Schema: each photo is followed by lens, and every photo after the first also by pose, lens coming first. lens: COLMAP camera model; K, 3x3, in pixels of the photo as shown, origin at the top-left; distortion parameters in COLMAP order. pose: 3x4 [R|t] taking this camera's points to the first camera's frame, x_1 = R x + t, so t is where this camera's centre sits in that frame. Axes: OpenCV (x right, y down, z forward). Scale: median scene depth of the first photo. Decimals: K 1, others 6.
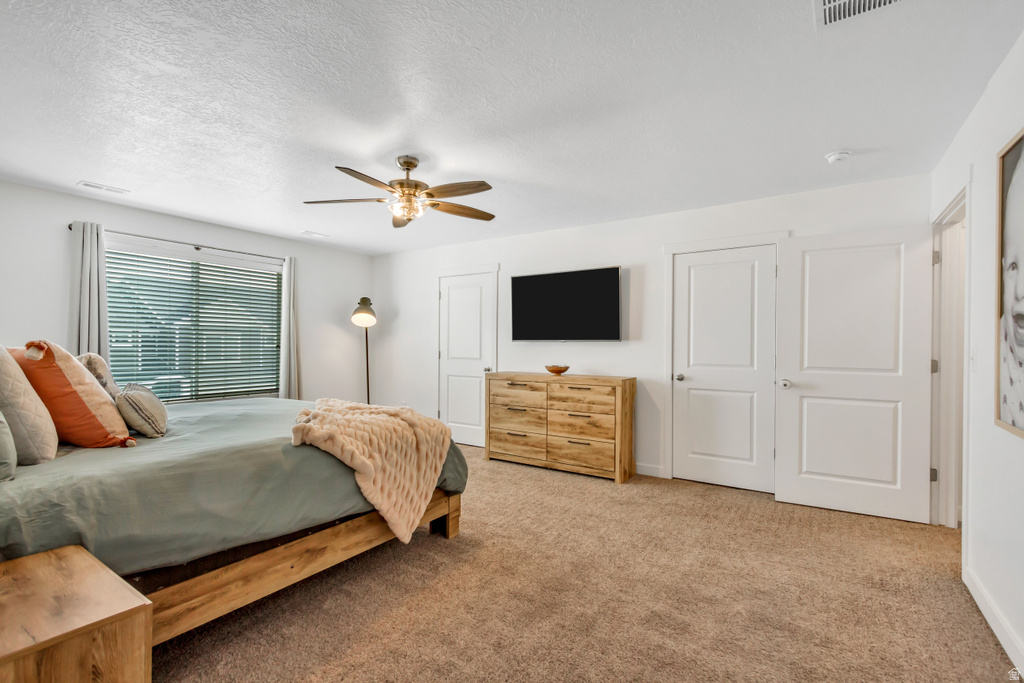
lens RADIAL K [[472.1, 0, 513.1], [0, 472.1, 339.6], [0, 0, 1]] dist [0.008843, -0.002374]
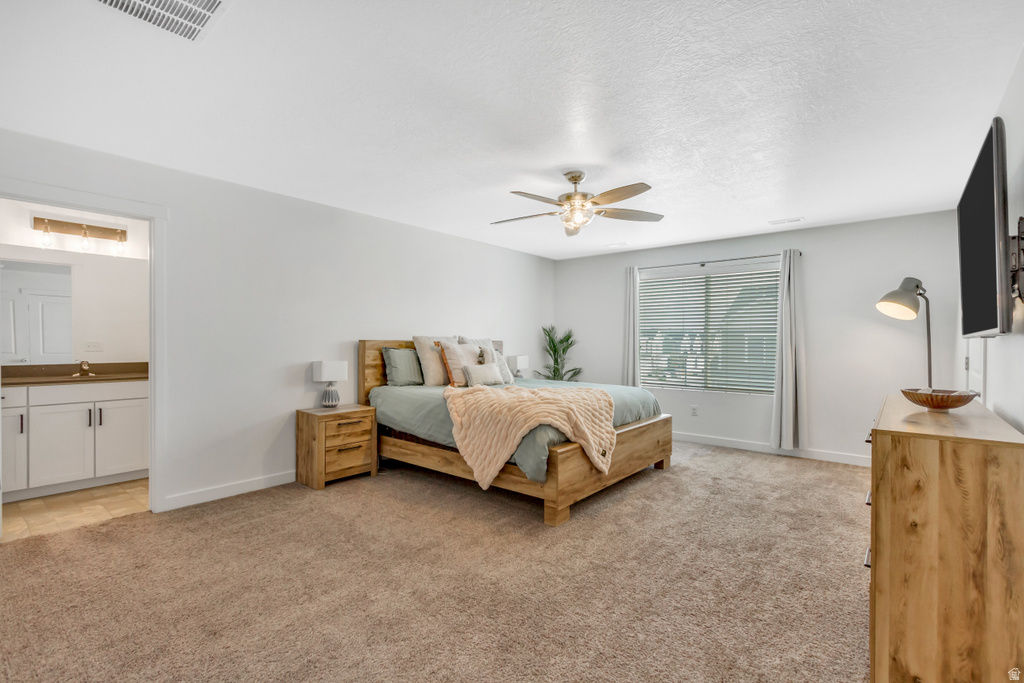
lens RADIAL K [[472.1, 0, 511.9], [0, 472.1, 343.6], [0, 0, 1]] dist [0.008843, -0.002374]
pose [[-0.090564, 0.005716, -0.995874, 1.256003], [-0.004179, 0.999973, 0.006119, 0.005368], [0.995882, 0.004716, -0.090538, 1.355920]]
